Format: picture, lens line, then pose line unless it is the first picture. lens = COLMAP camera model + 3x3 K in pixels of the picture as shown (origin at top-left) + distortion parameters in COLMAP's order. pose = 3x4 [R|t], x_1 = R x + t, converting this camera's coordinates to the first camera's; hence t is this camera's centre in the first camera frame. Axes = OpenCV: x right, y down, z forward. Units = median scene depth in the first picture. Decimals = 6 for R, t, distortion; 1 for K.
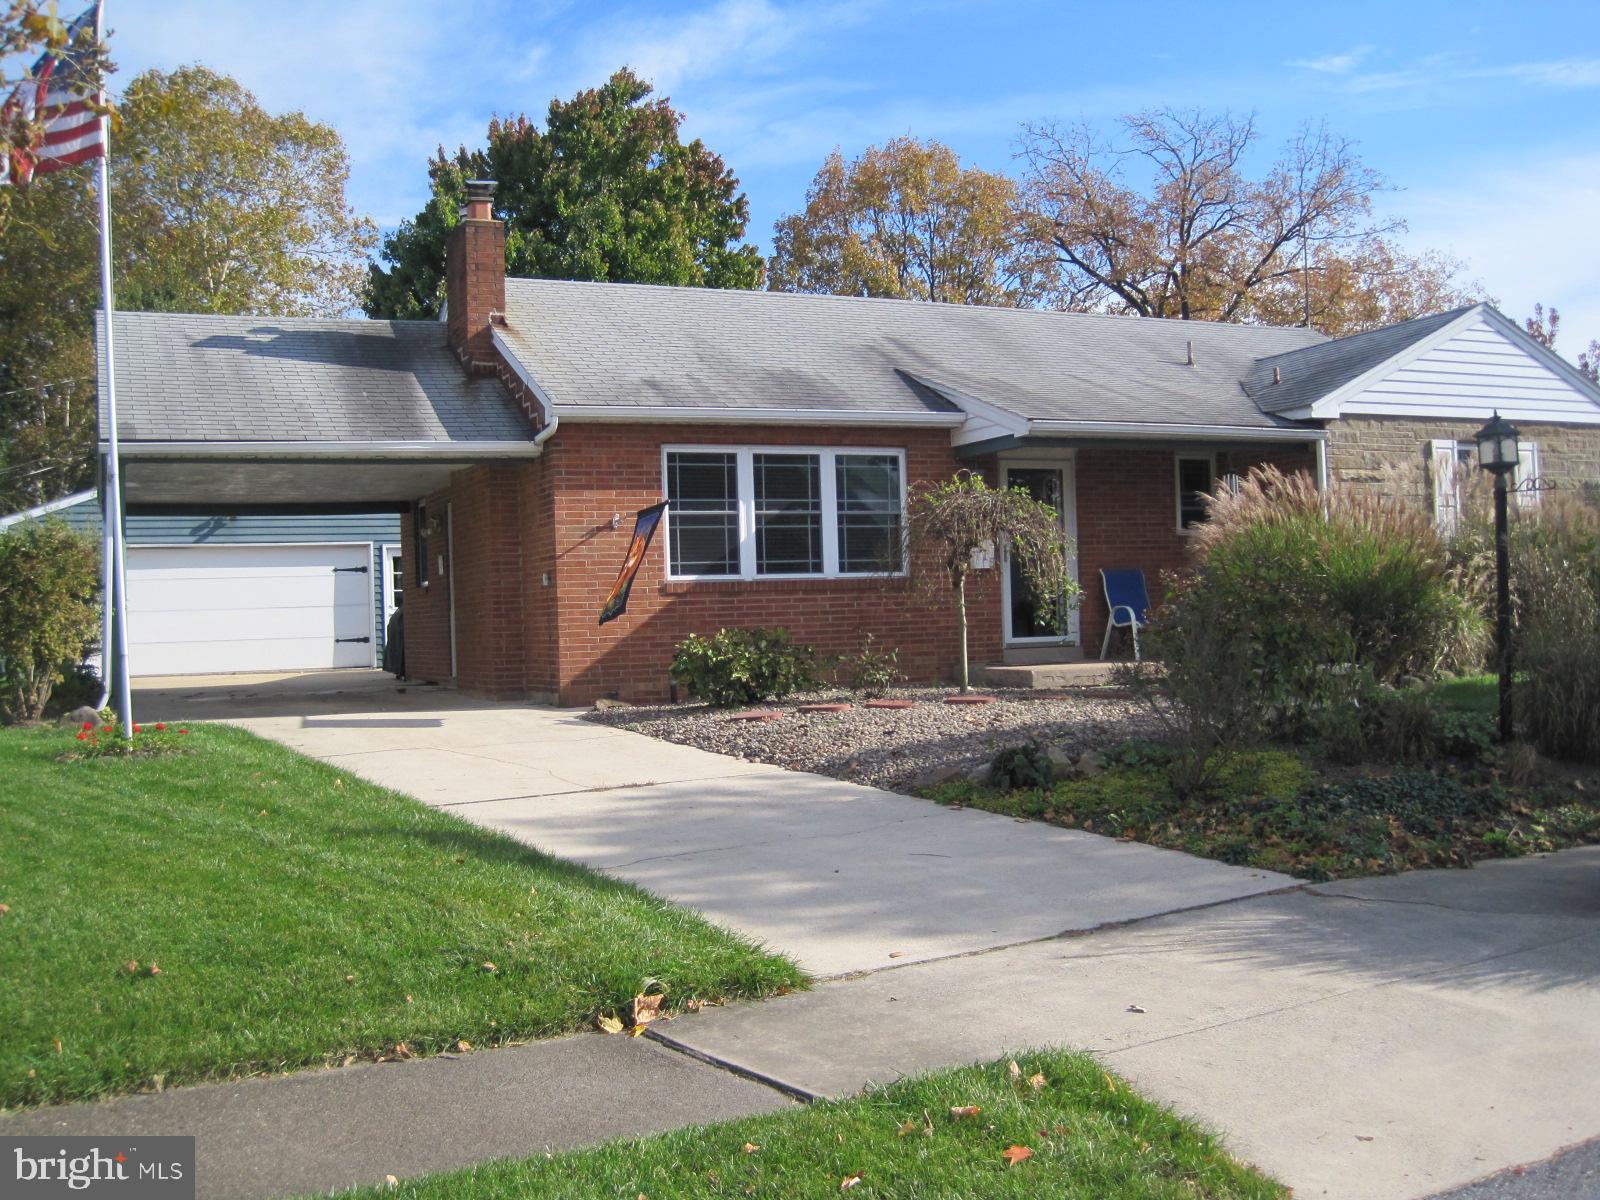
lens RADIAL K [[1638.0, 0, 800.0], [0, 1638.0, 600.0], [0, 0, 1]] dist [-0.149084, 0.024024]
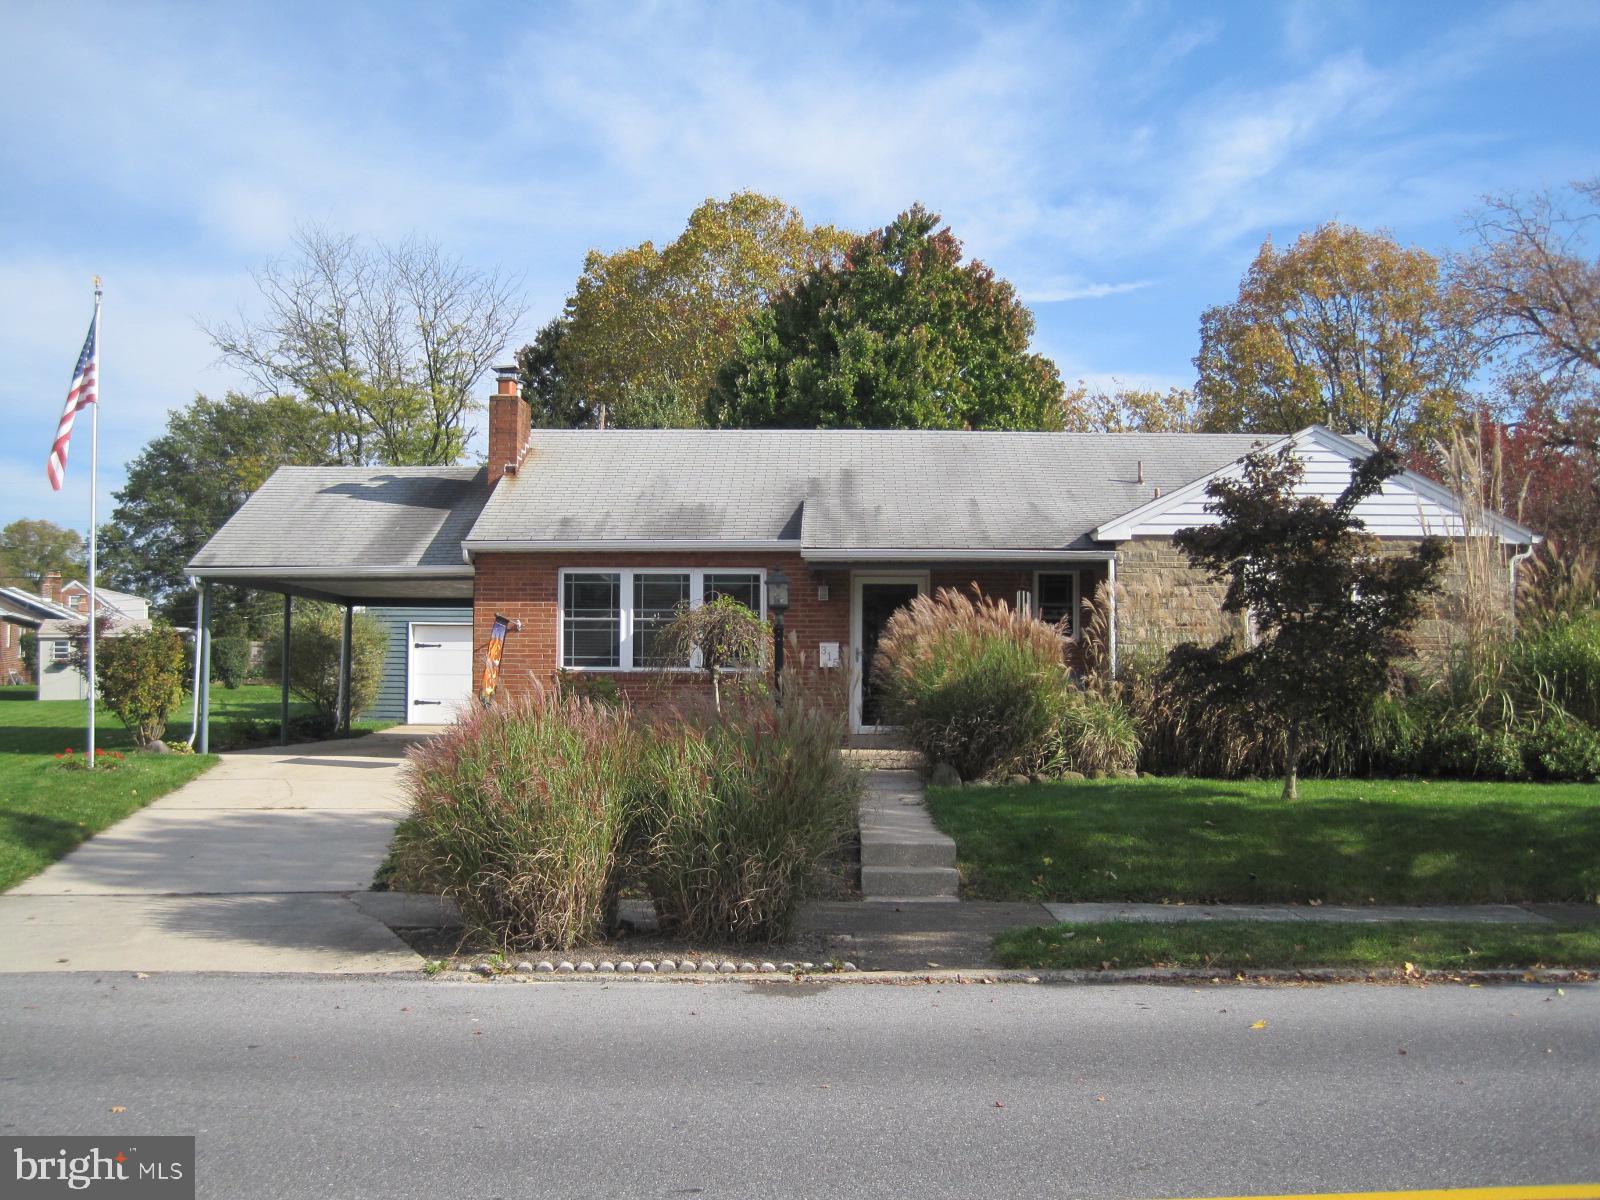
lens RADIAL K [[1678.0, 0, 800.0], [0, 1678.0, 600.0], [0, 0, 1]] dist [-0.166387, 0.176214]
pose [[0.897973, 0.012179, -0.439882, 0.670886], [-0.029934, 0.998992, -0.033447, -0.028379], [0.439031, 0.043202, 0.897433, -0.129246]]
